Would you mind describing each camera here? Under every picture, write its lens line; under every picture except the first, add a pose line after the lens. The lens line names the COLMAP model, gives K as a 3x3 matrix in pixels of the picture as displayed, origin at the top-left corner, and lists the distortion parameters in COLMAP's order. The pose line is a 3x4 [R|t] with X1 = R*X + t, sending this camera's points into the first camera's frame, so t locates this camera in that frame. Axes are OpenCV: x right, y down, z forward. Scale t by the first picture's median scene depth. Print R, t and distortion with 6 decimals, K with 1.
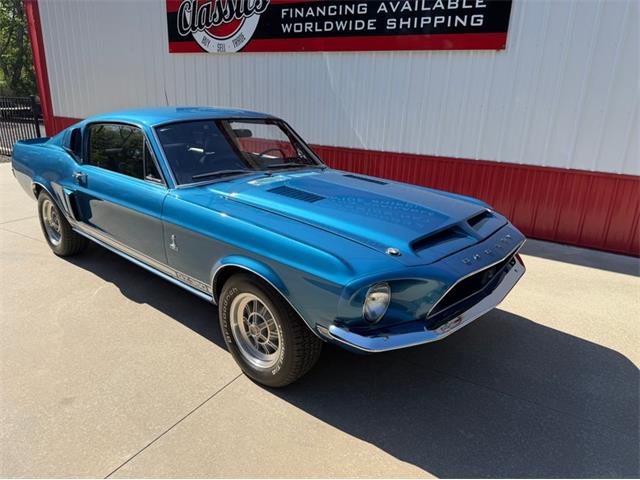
lens RADIAL K [[452.1, 0, 323.8], [0, 452.1, 236.9], [0, 0, 1]] dist [0.064011, -0.077824]
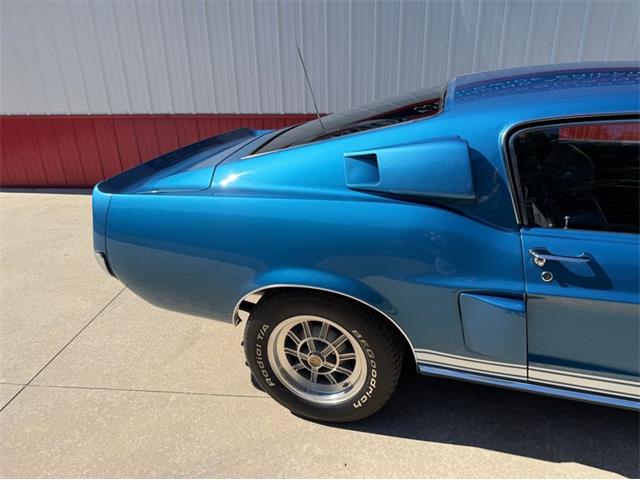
lens RADIAL K [[452.1, 0, 324.4], [0, 452.1, 237.0], [0, 0, 1]] dist [0.064011, -0.077824]
pose [[0.906088, -0.213660, 0.365176, -0.537879], [0.180285, 0.975817, 0.123610, -0.149809], [-0.382755, -0.046166, 0.922696, 0.447336]]
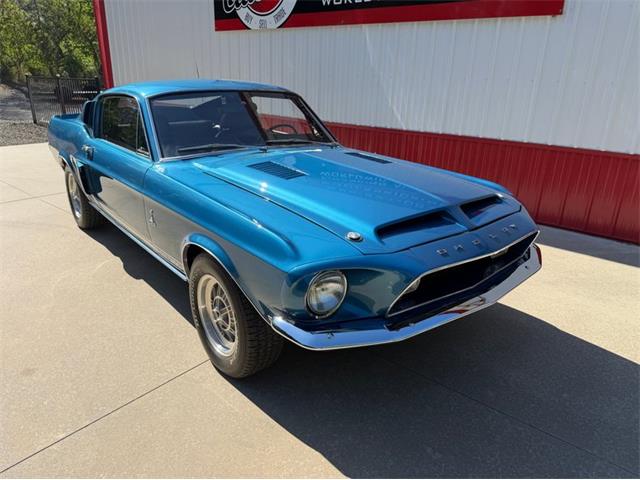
lens RADIAL K [[452.1, 0, 323.3], [0, 452.1, 236.5], [0, 0, 1]] dist [0.064011, -0.077824]
pose [[0.987345, 0.047345, -0.151352, 0.085404], [-0.042952, 0.998559, 0.032165, 0.002739], [0.152657, -0.025257, 0.987956, 0.051930]]
